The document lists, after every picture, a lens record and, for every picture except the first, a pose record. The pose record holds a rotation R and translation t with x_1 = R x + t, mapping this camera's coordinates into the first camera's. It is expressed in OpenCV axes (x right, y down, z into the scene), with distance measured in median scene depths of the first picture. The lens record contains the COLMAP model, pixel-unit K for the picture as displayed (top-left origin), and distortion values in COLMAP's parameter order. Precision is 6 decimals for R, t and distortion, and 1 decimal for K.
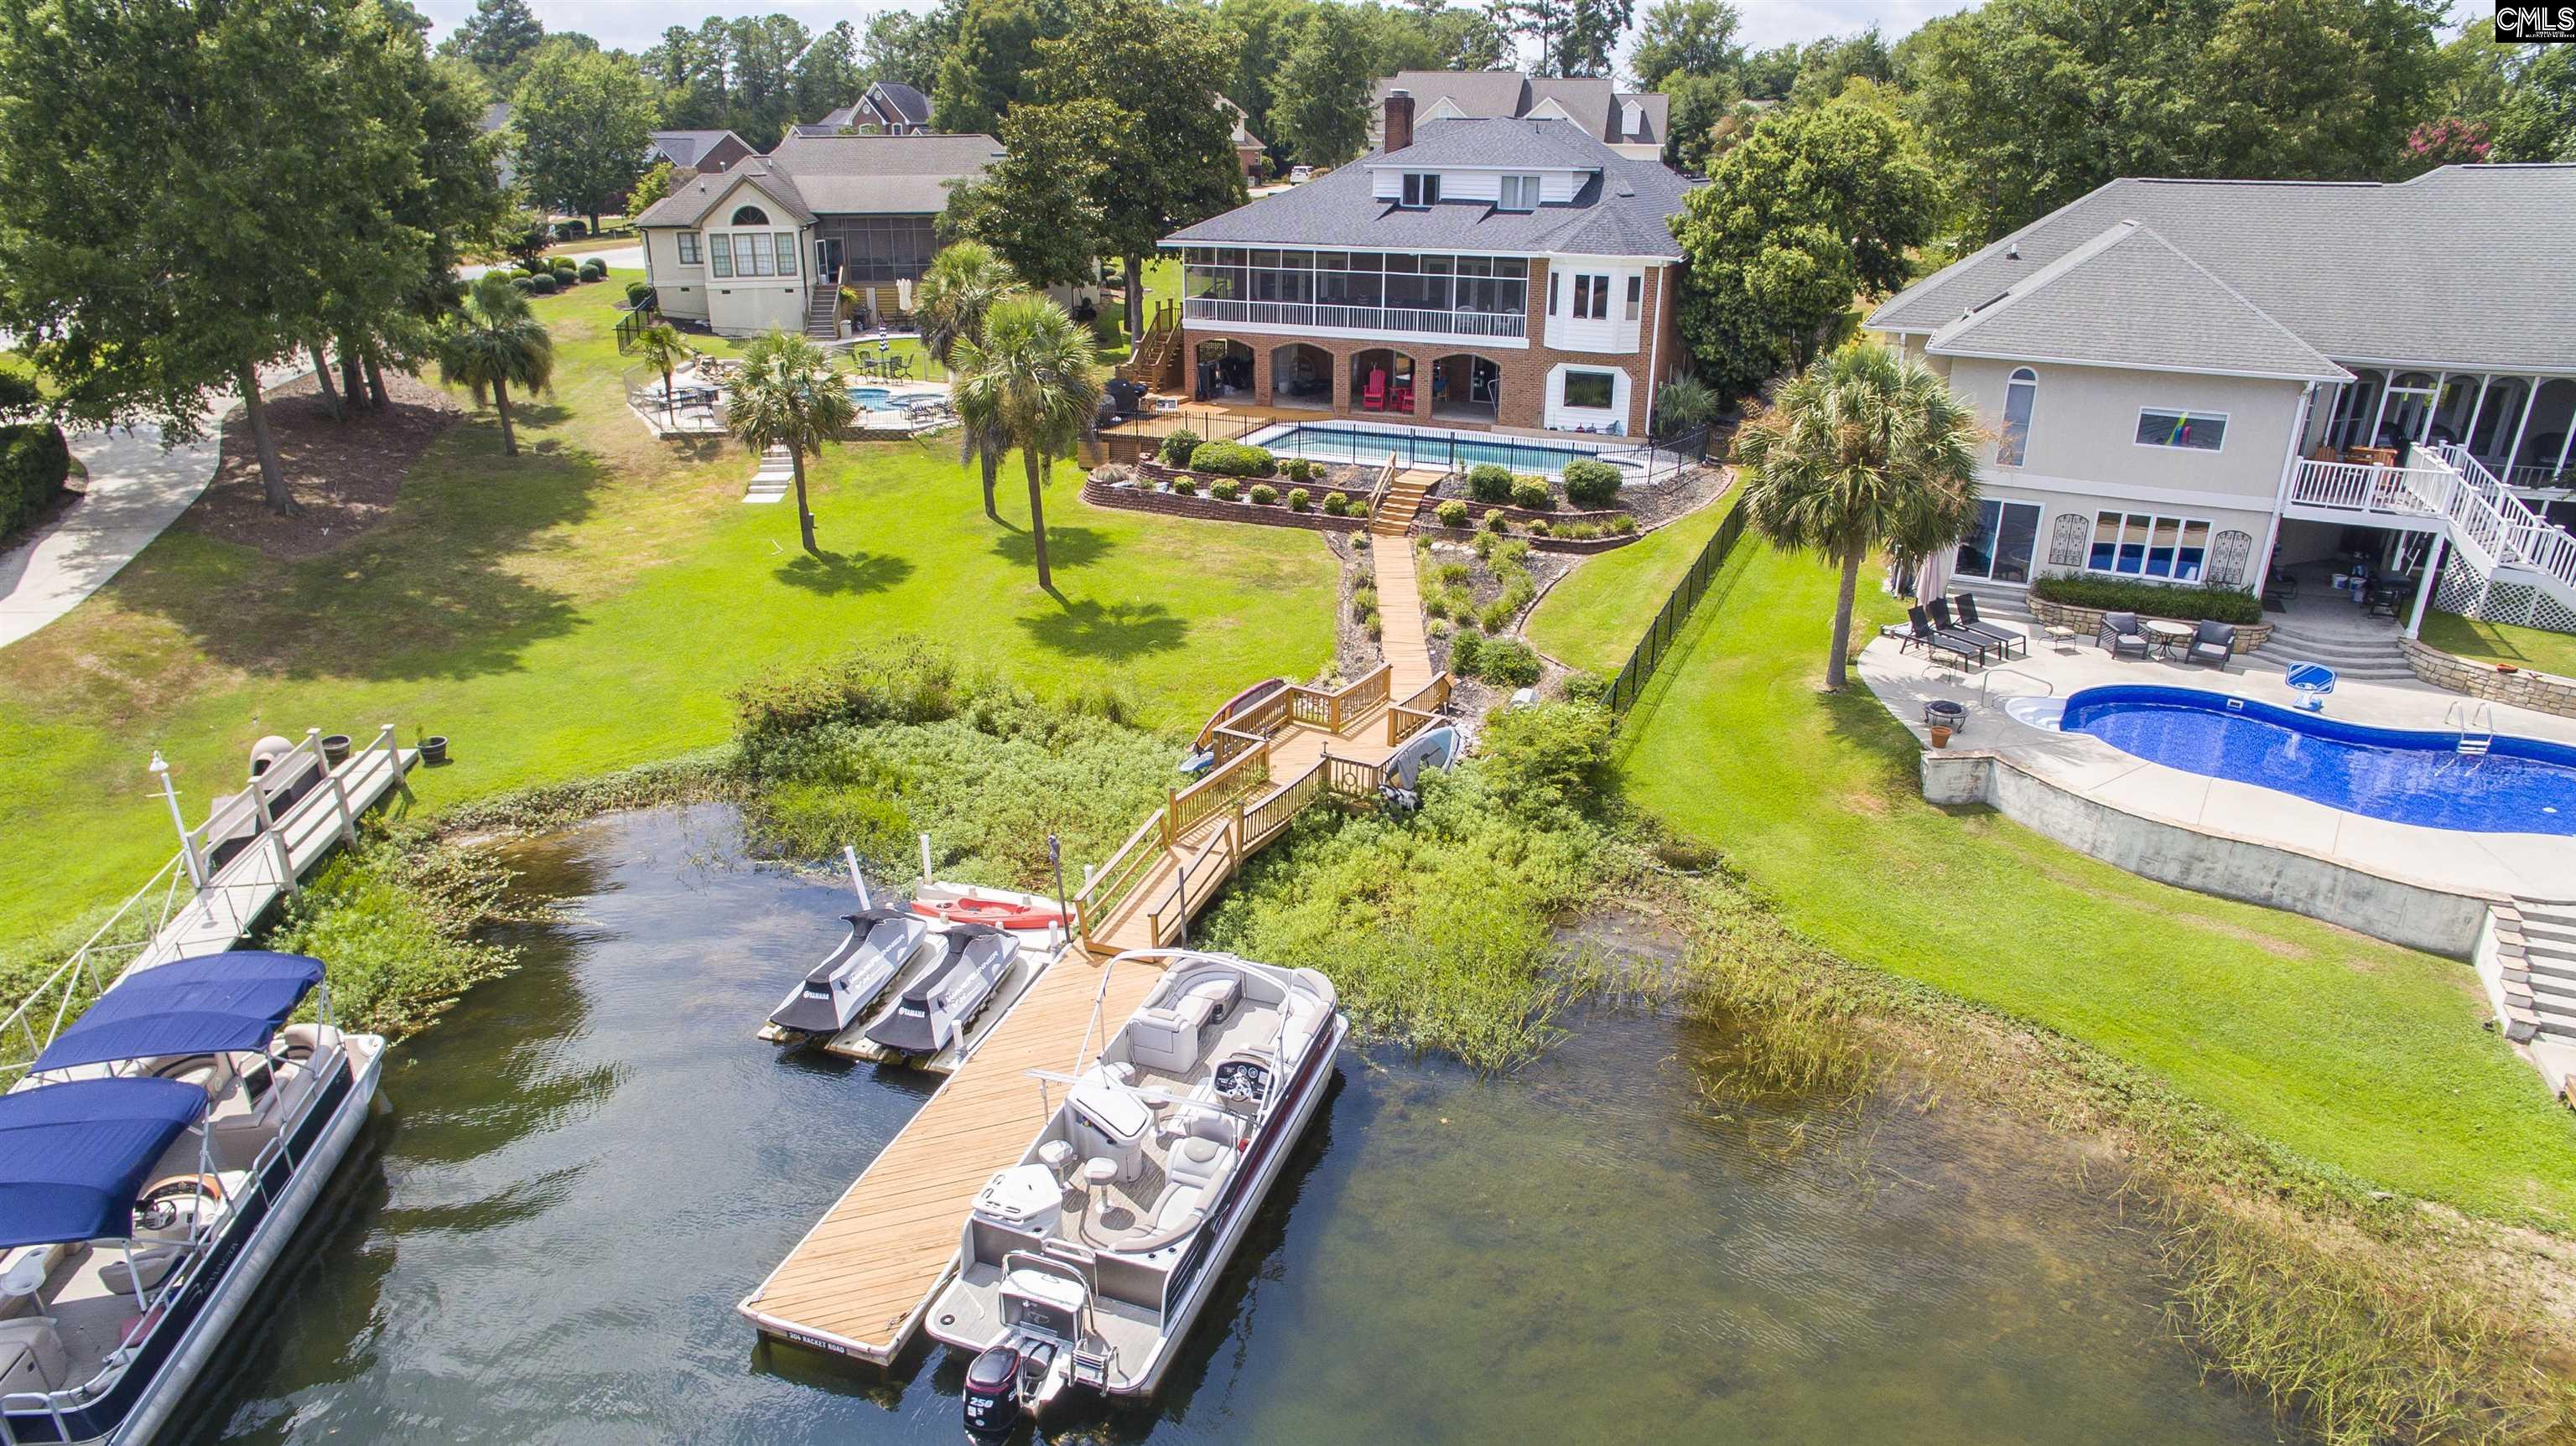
lens RADIAL K [[1516.1, 0, 1288.0], [0, 1516.1, 723.0], [0, 0, 1]] dist [-0.112458, 0.082472]
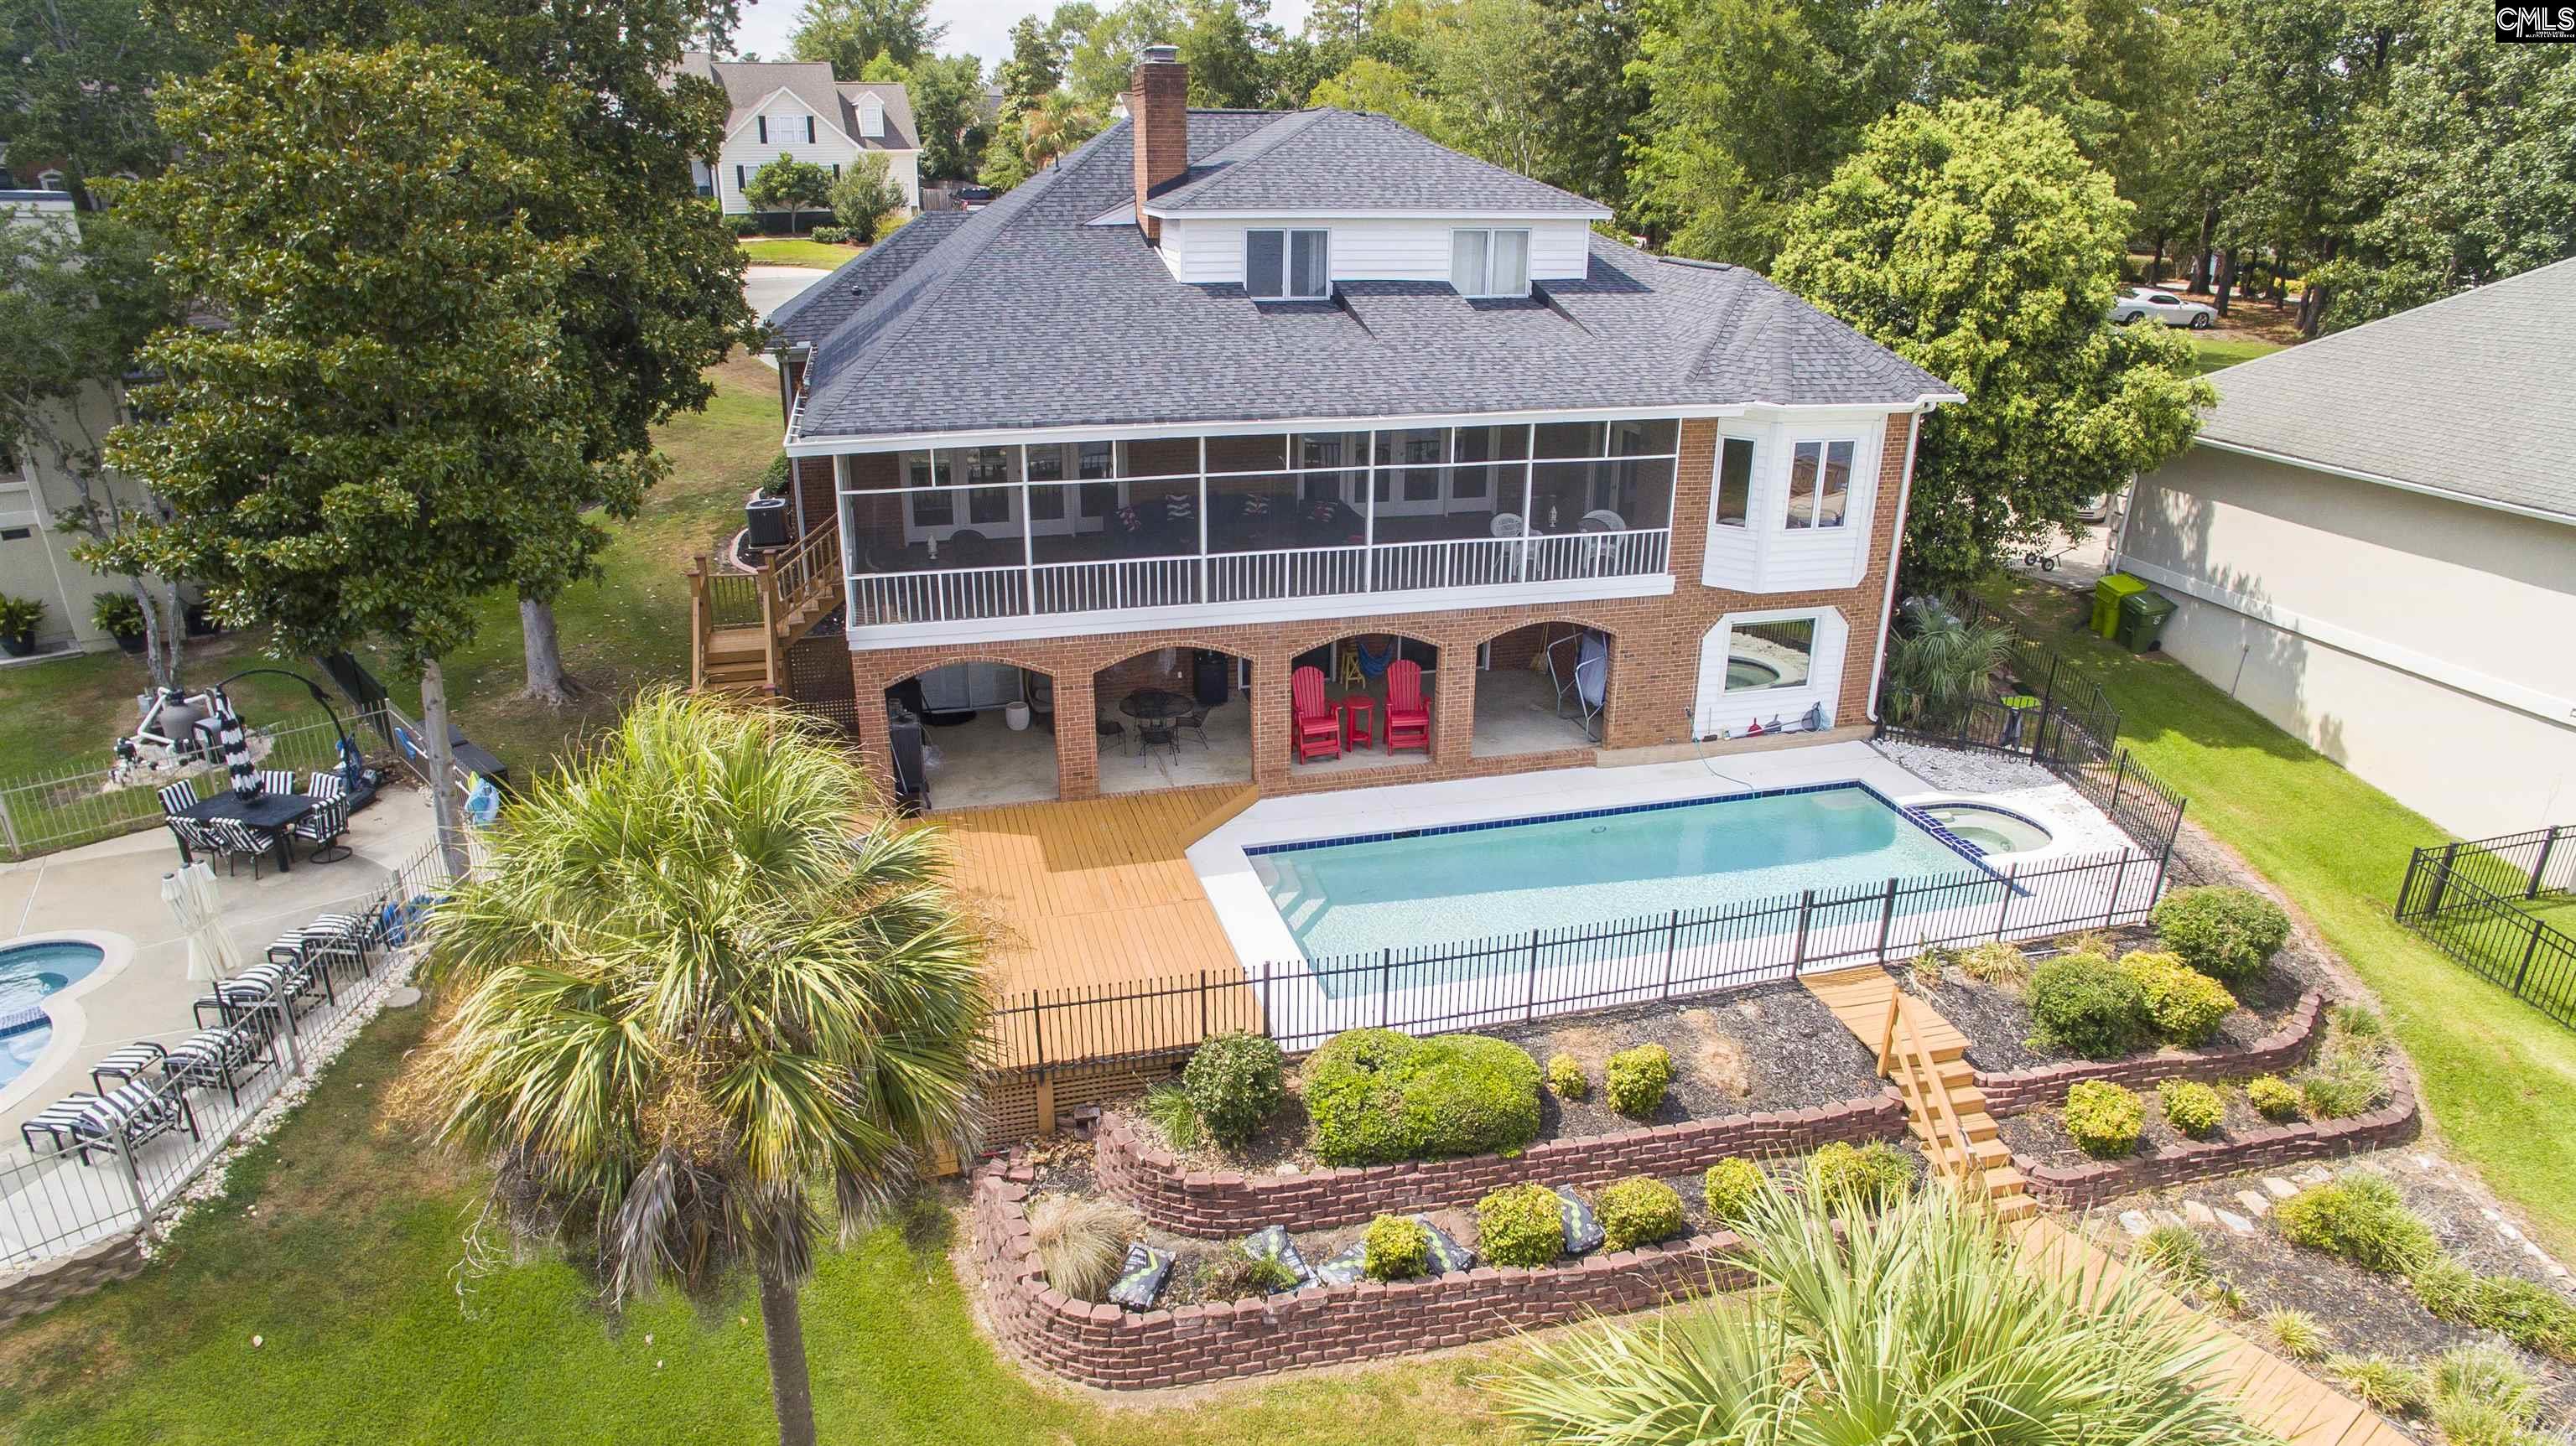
lens RADIAL K [[1468.3, 0, 1307.3], [0, 1468.3, 724.1], [0, 0, 1]] dist [-0.061225, -0.000073]
pose [[0.782966, -0.217935, 0.582639, -0.219155], [0.219459, 0.973172, 0.069099, -0.267540], [-0.582067, 0.073763, 0.809788, 0.688603]]
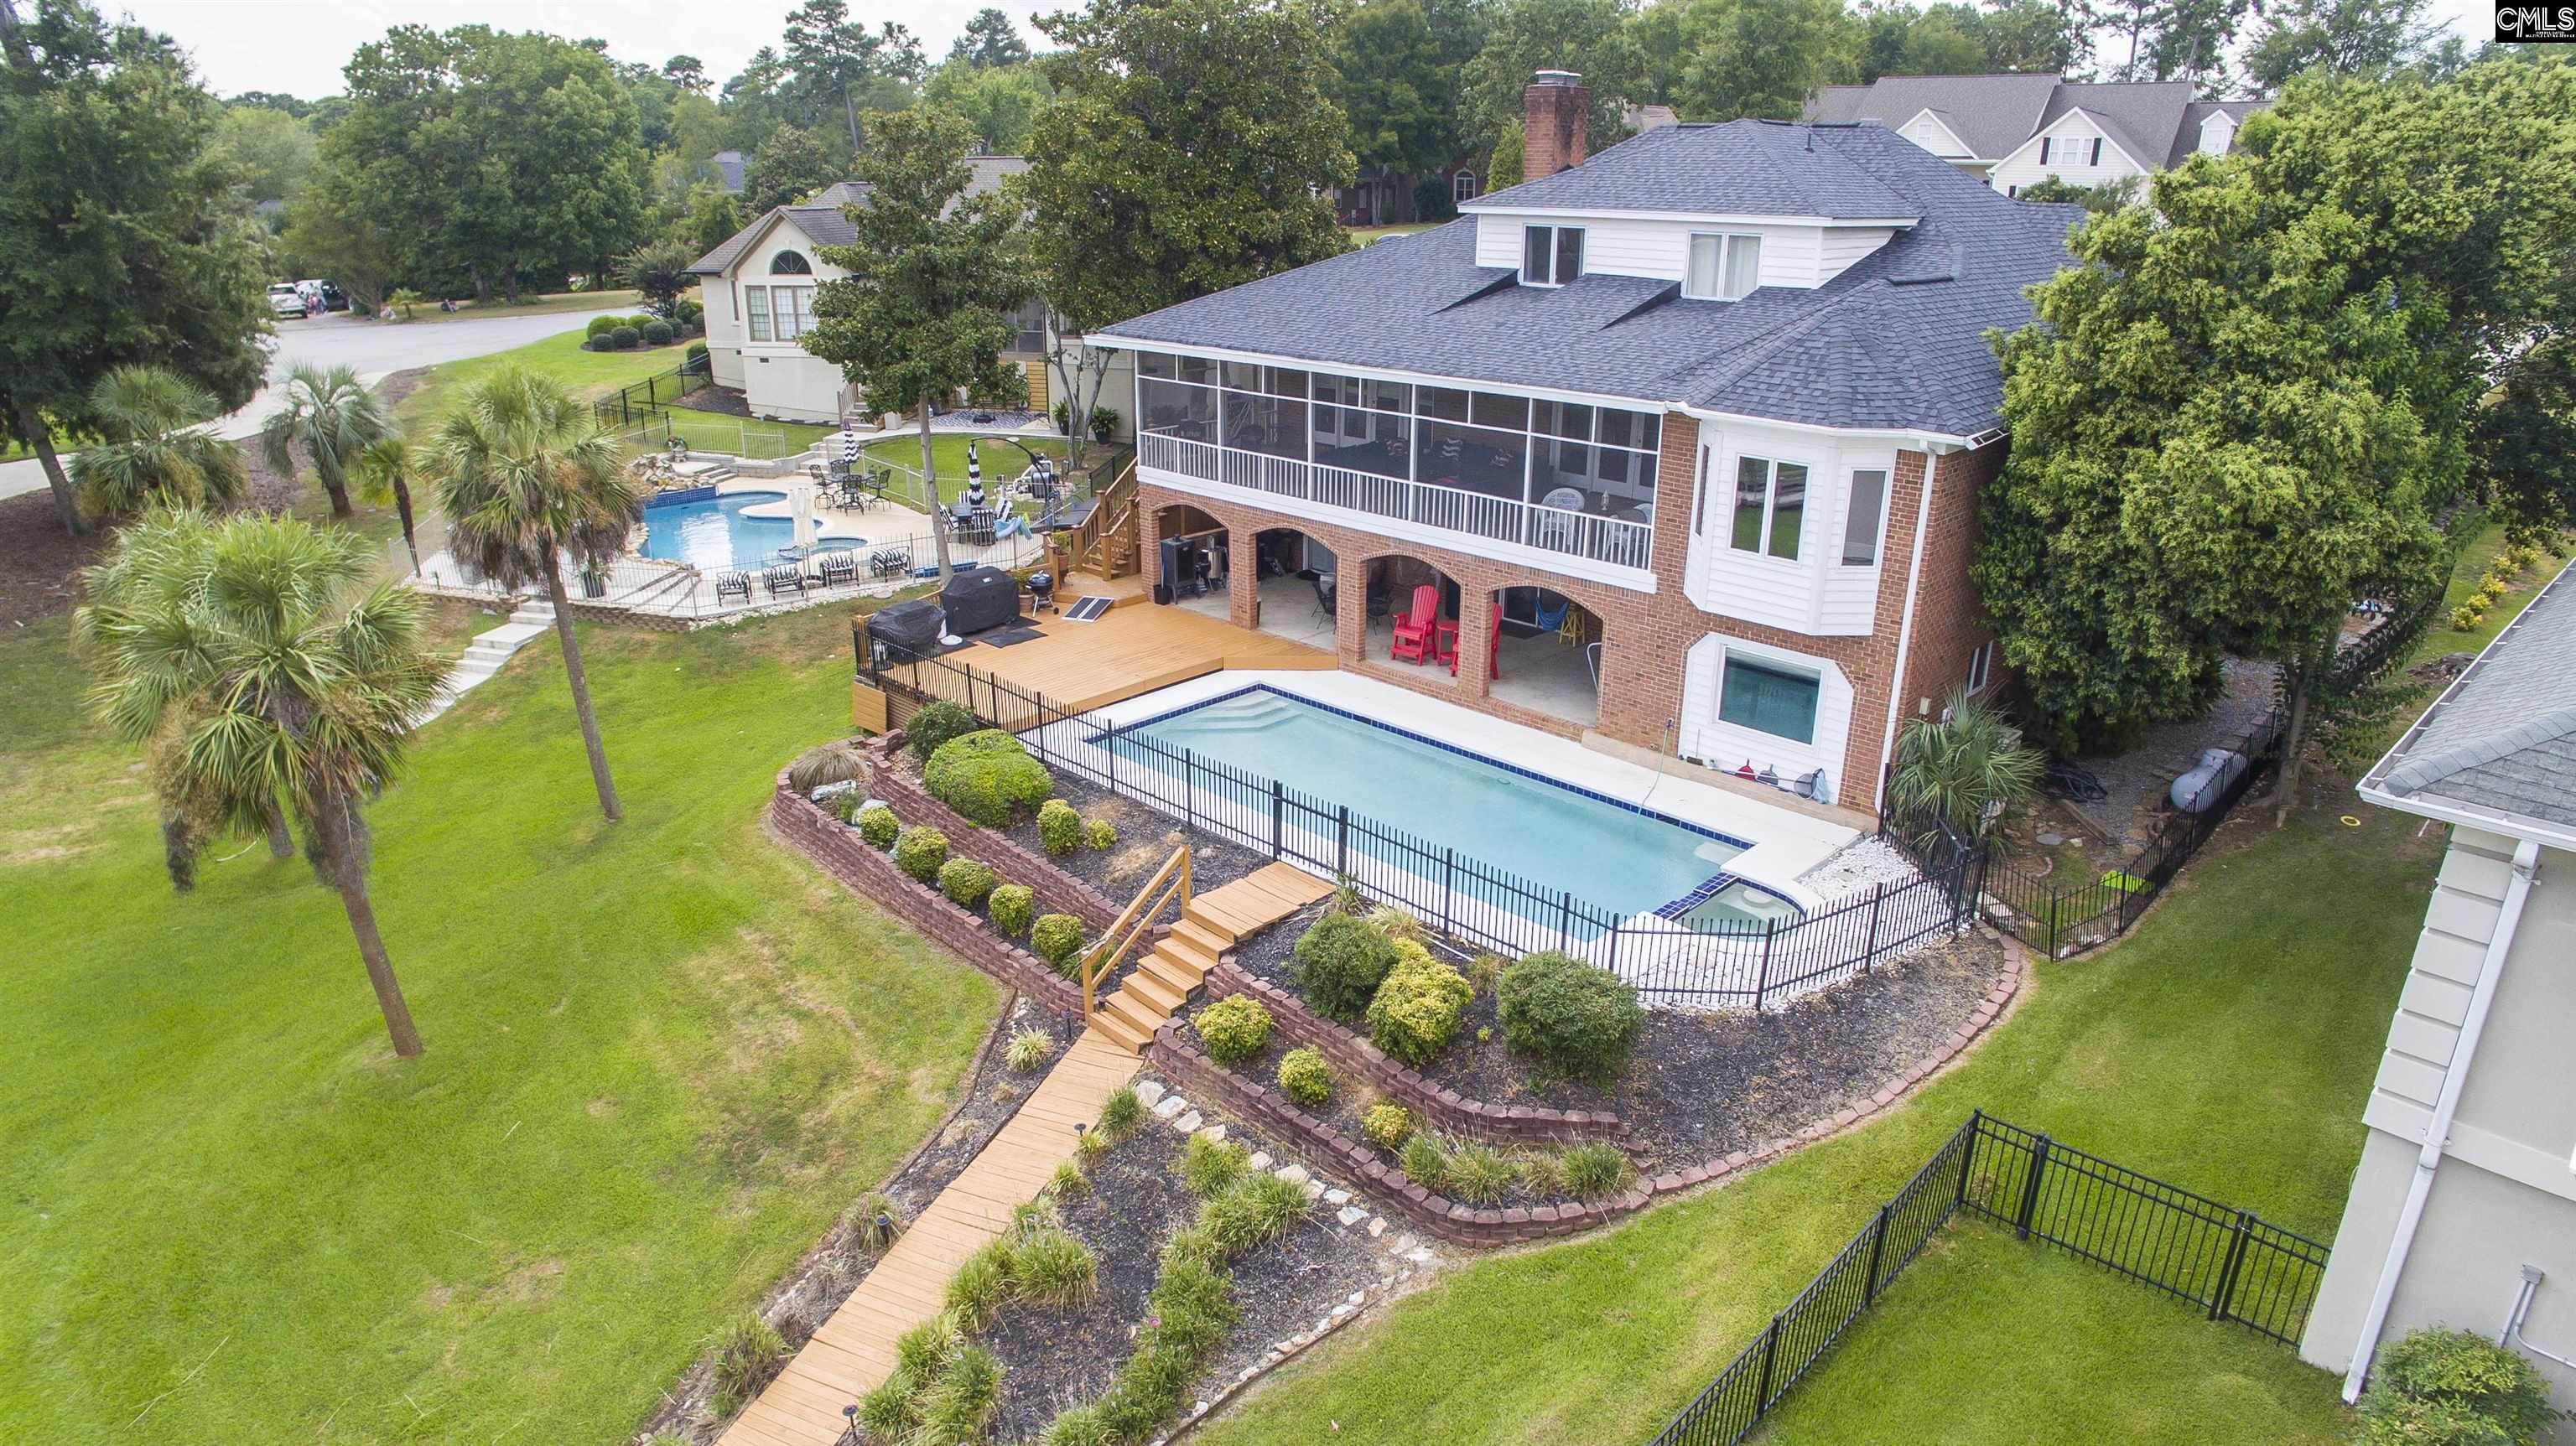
lens RADIAL K [[1516.1, 0, 1288.0], [0, 1516.1, 723.0], [0, 0, 1]] dist [-0.112458, 0.082472]
pose [[0.930682, 0.123364, -0.344401, 0.222690], [-0.128272, 0.991702, 0.008594, -0.197501], [0.342603, 0.036179, 0.938783, 0.507070]]
